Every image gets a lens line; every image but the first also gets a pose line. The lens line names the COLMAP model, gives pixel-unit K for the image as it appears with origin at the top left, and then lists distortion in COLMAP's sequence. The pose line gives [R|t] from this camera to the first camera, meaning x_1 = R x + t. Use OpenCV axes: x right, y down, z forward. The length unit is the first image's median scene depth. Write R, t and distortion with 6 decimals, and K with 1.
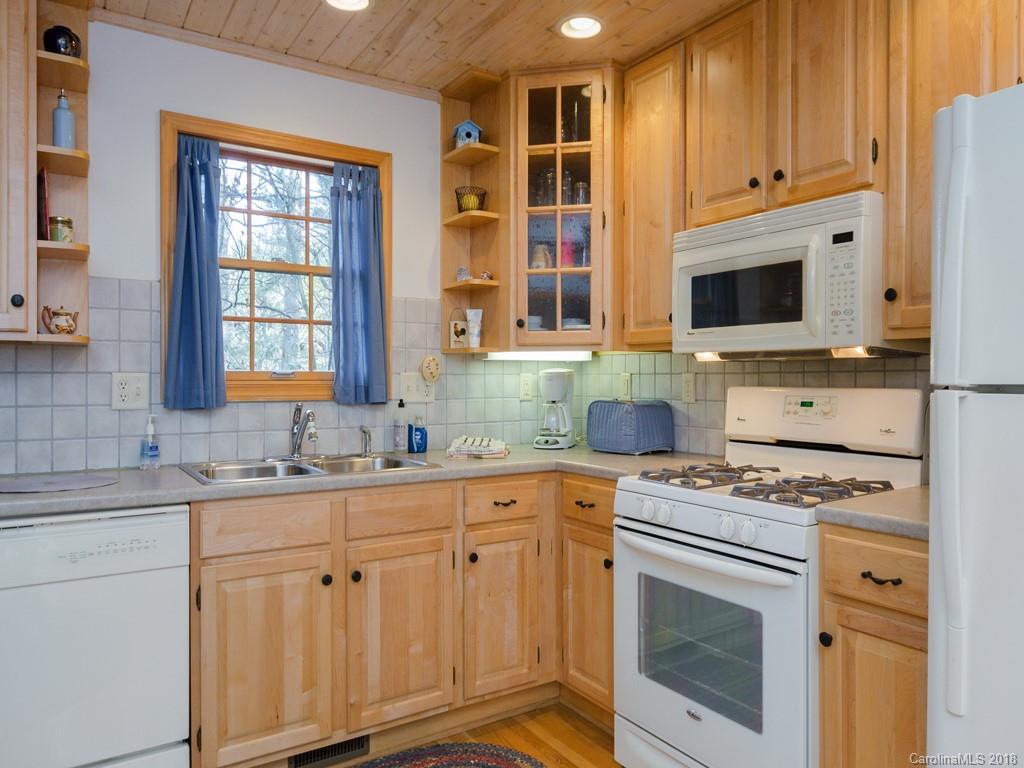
lens RADIAL K [[721.7, 0, 527.5], [0, 721.7, 388.4], [0, 0, 1]] dist [0.012114, 0.004547]
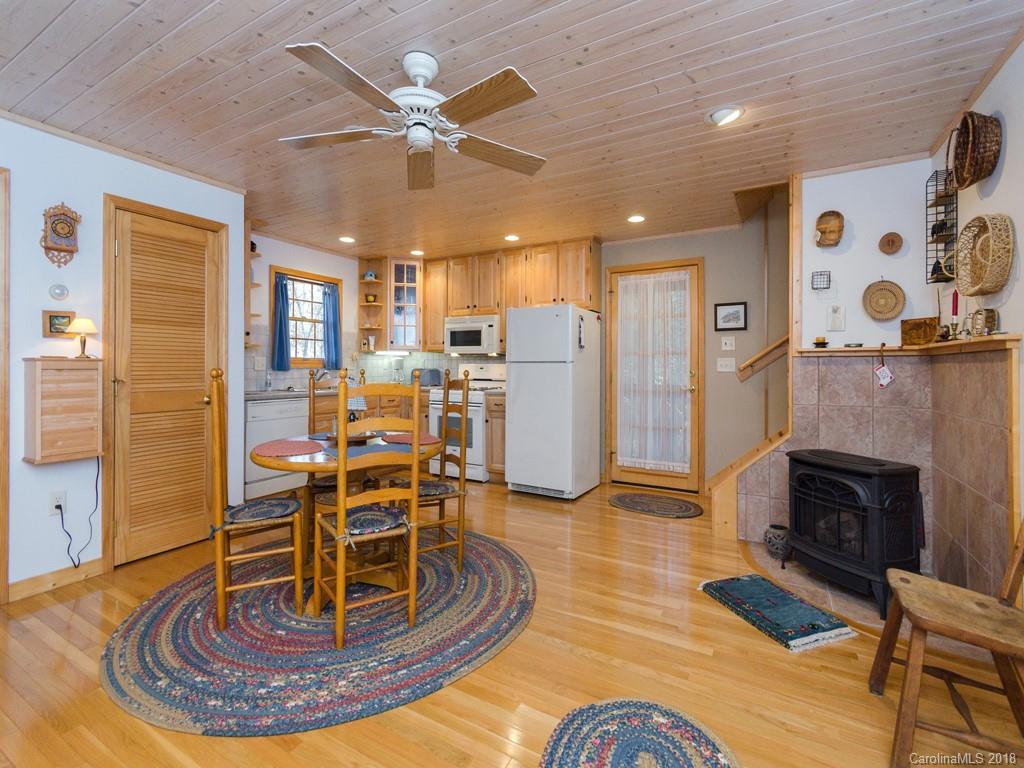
lens RADIAL K [[457.8, 0, 506.8], [0, 457.8, 366.2], [0, 0, 1]] dist [0.002223, -0.000321]
pose [[0.906426, 0.005946, 0.422322, -0.381779], [-0.002995, 0.999966, -0.007650, 0.021292], [-0.422353, 0.005669, 0.906414, -0.920551]]
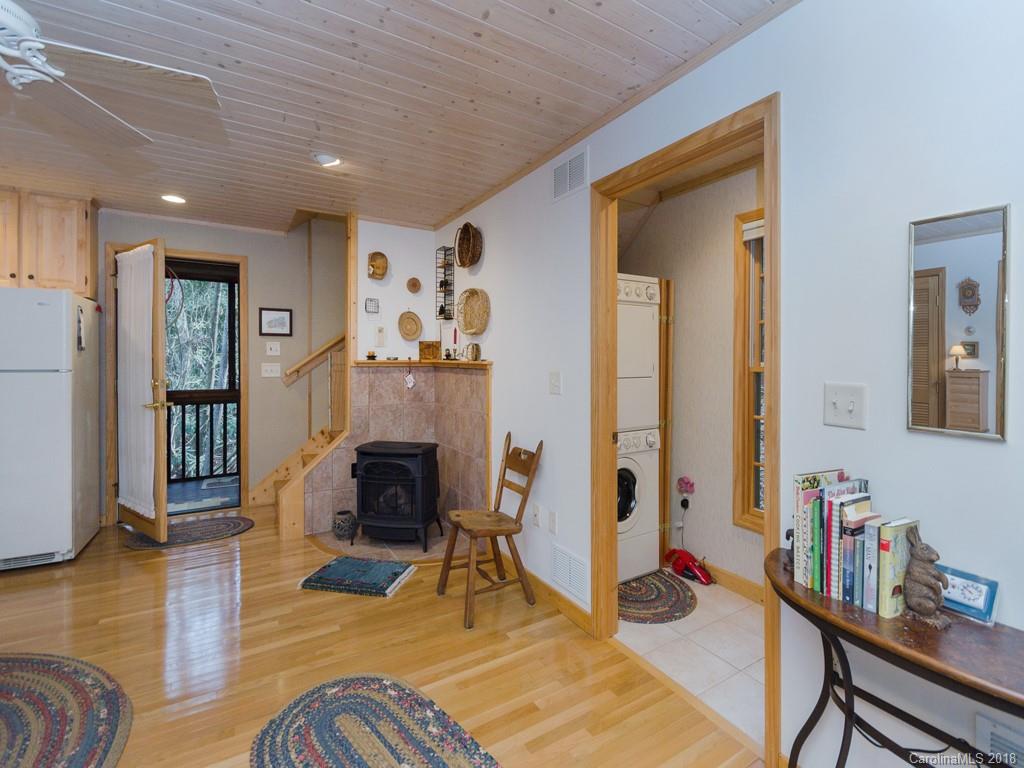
lens RADIAL K [[484.4, 0, 550.6], [0, 484.4, 365.1], [0, 0, 1]] dist [0.006235, -0.003547]
pose [[0.031657, -0.007867, 0.999468, -0.669181], [-0.004751, 0.999957, 0.008021, -0.032720], [-0.999488, -0.005003, 0.031618, -0.823141]]
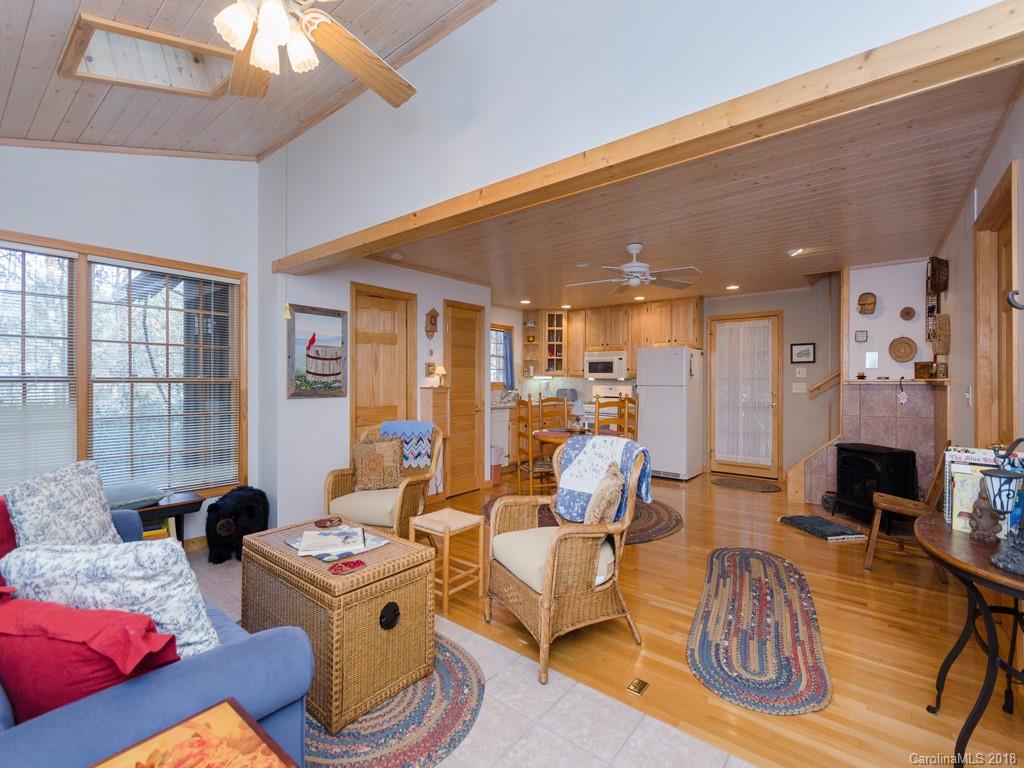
lens RADIAL K [[457.8, 0, 514.7], [0, 457.8, 381.2], [0, 0, 1]] dist [0.002223, -0.000321]
pose [[0.952947, 0.005501, 0.303087, -1.003889], [-0.004261, 0.999980, -0.004755, -0.012524], [-0.303107, 0.003240, 0.952951, -1.495047]]
